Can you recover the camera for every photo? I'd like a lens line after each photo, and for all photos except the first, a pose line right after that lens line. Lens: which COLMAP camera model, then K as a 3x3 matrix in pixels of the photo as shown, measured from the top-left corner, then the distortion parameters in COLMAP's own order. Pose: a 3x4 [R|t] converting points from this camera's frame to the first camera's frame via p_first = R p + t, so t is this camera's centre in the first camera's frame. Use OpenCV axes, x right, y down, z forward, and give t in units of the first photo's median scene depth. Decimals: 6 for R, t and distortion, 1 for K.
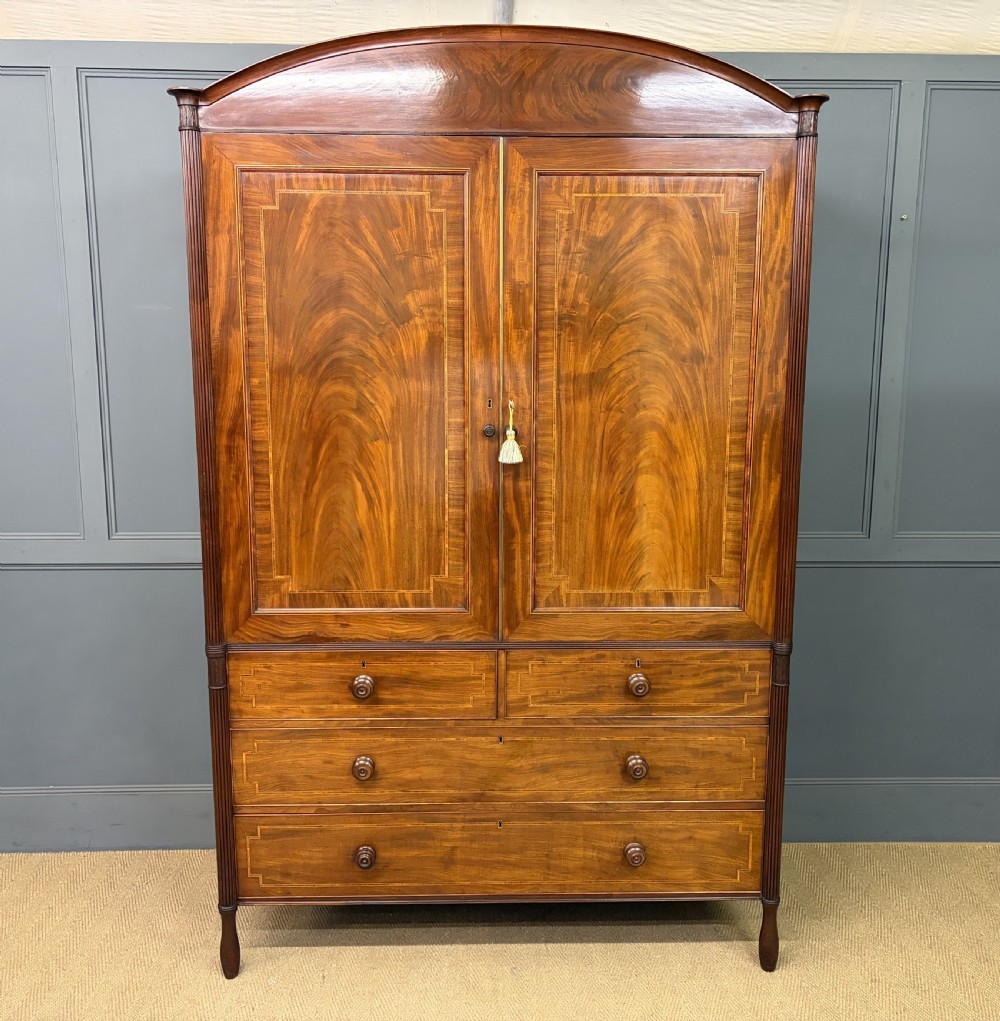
lens RADIAL K [[1027.7, 0, 504.9], [0, 1027.7, 517.1], [0, 0, 1]] dist [0.032817, 0.000000]
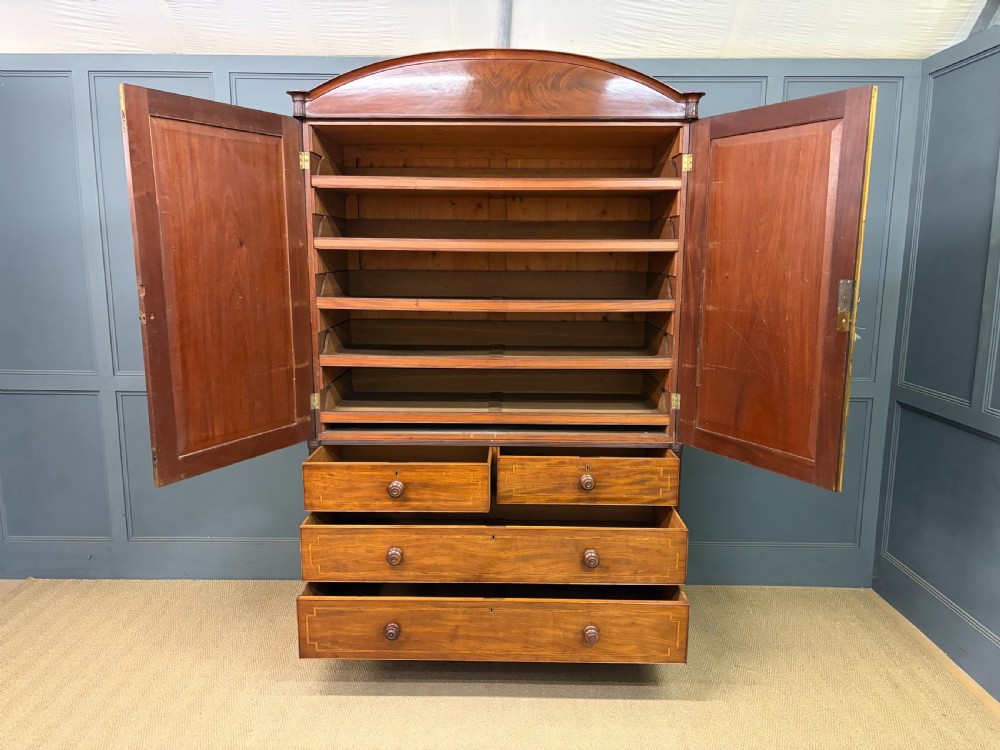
lens RADIAL K [[756.0, 0, 496.7], [0, 756.0, 378.8], [0, 0, 1]] dist [0.055383, -0.065725]
pose [[0.999103, 0.009171, -0.041344, 0.047125], [-0.009074, 0.999956, 0.002539, 0.023426], [0.041365, -0.002161, 0.999142, -0.150070]]
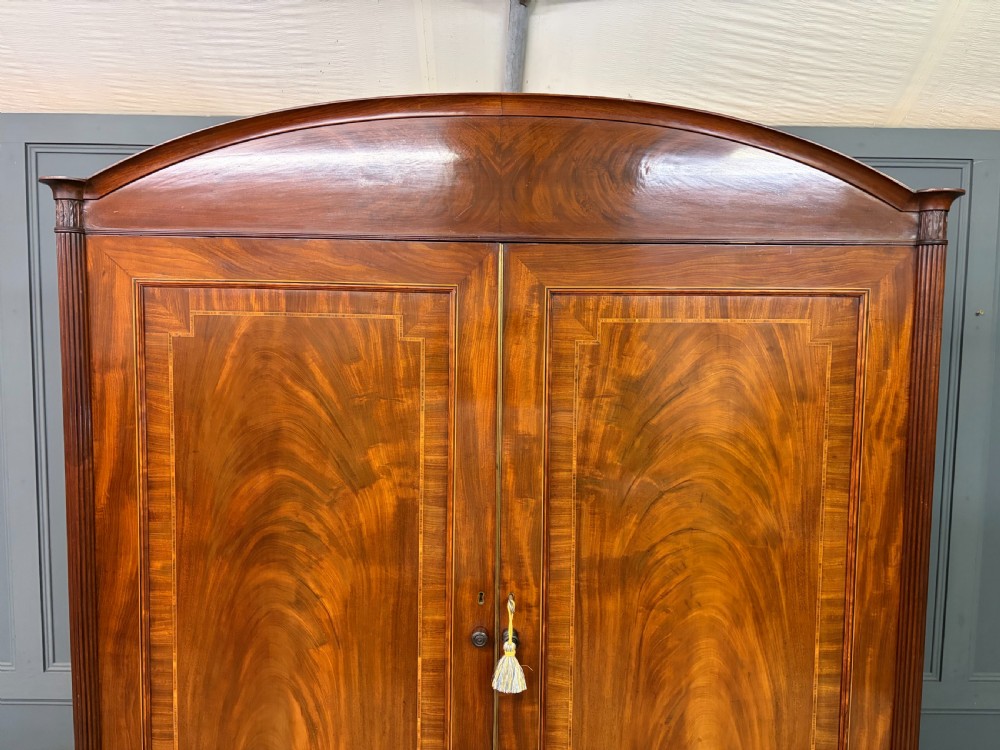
lens RADIAL K [[756.0, 0, 497.6], [0, 756.0, 379.7], [0, 0, 1]] dist [0.055383, -0.065725]
pose [[0.999471, 0.012437, -0.030059, 0.010653], [-0.015116, 0.995770, -0.090625, -0.209582], [0.028804, 0.091032, 0.995431, 0.448327]]
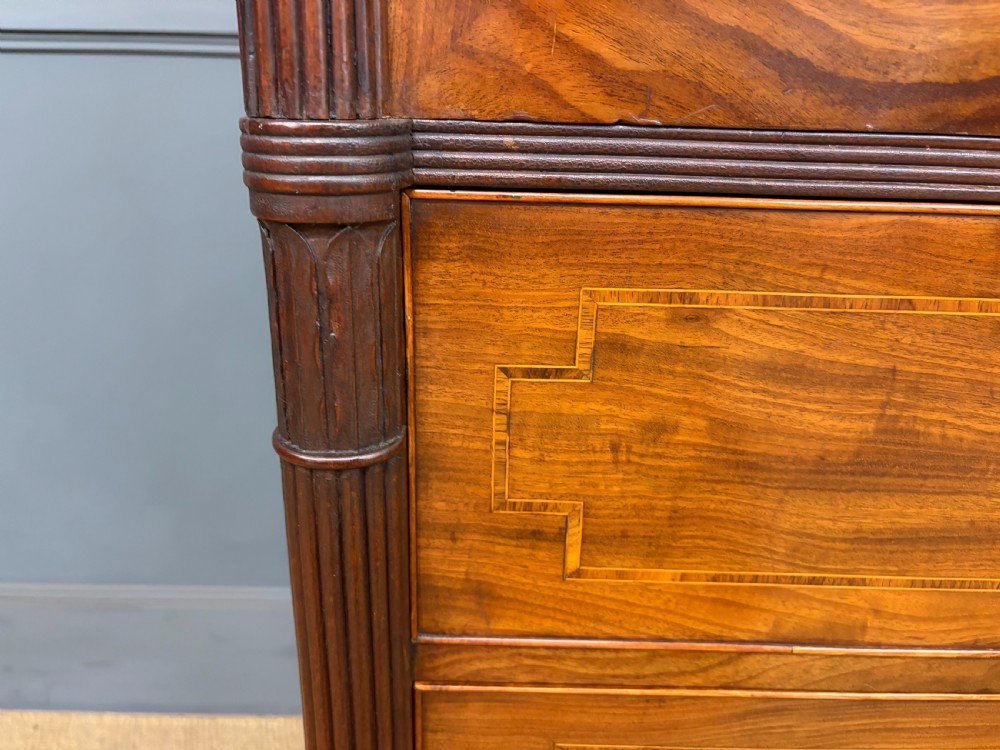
lens RADIAL K [[756.0, 0, 504.3], [0, 756.0, 359.2], [0, 0, 1]] dist [0.055383, -0.065725]
pose [[0.999514, 0.028925, -0.011653, -0.257751], [-0.026533, 0.985163, 0.169555, 0.135877], [0.016384, -0.169164, 0.985452, 0.909212]]
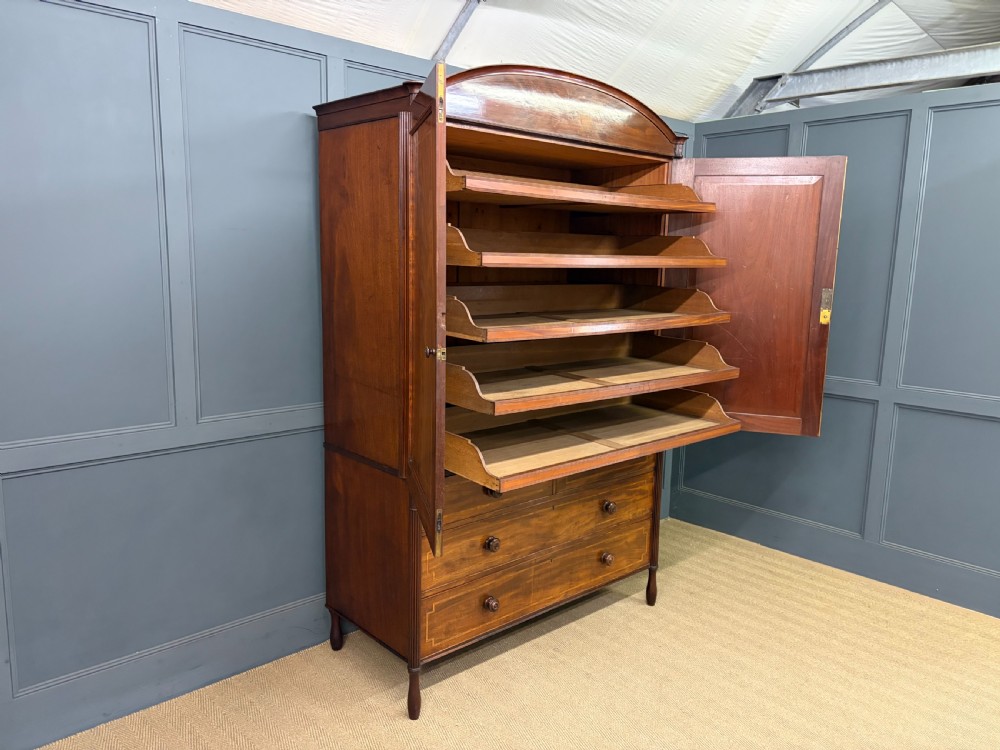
lens RADIAL K [[756.0, 0, 497.7], [0, 756.0, 377.2], [0, 0, 1]] dist [0.055383, -0.065725]
pose [[0.760261, -0.090885, 0.643229, -0.845994], [0.088315, 0.995432, 0.036266, -0.040894], [-0.643587, 0.029235, 0.764815, 0.143845]]
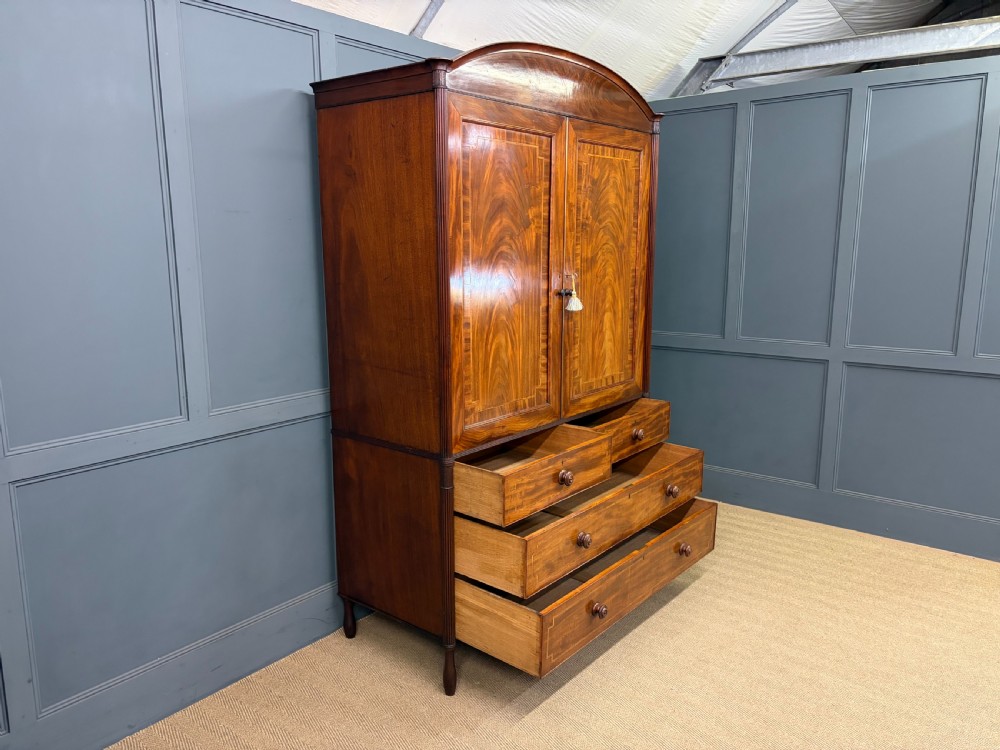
lens RADIAL K [[756.0, 0, 500.2], [0, 756.0, 376.2], [0, 0, 1]] dist [0.055383, -0.065725]
pose [[0.653347, -0.142155, 0.743593, -0.986171], [0.131314, 0.988604, 0.073618, -0.052253], [-0.745583, 0.049546, 0.664568, 0.259431]]
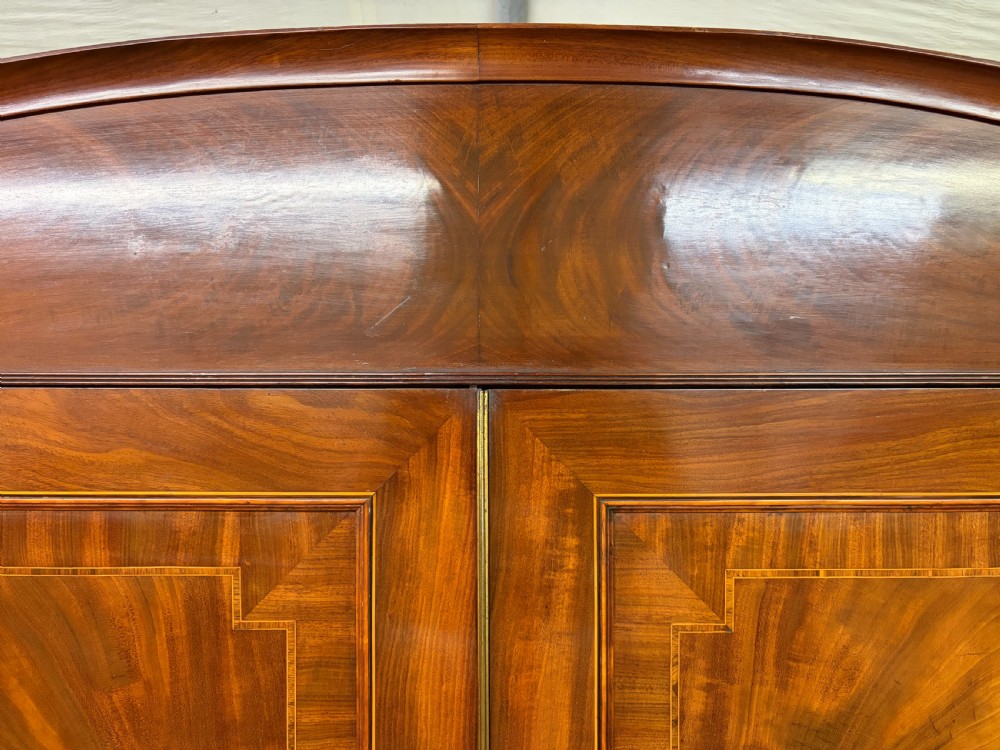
lens RADIAL K [[756.0, 0, 494.8], [0, 756.0, 369.0], [0, 0, 1]] dist [0.055383, -0.065725]
pose [[0.999732, -0.004652, -0.022656, 0.004813], [0.001131, 0.988224, -0.153010, -0.318243], [0.023101, 0.152943, 0.987965, 0.735062]]
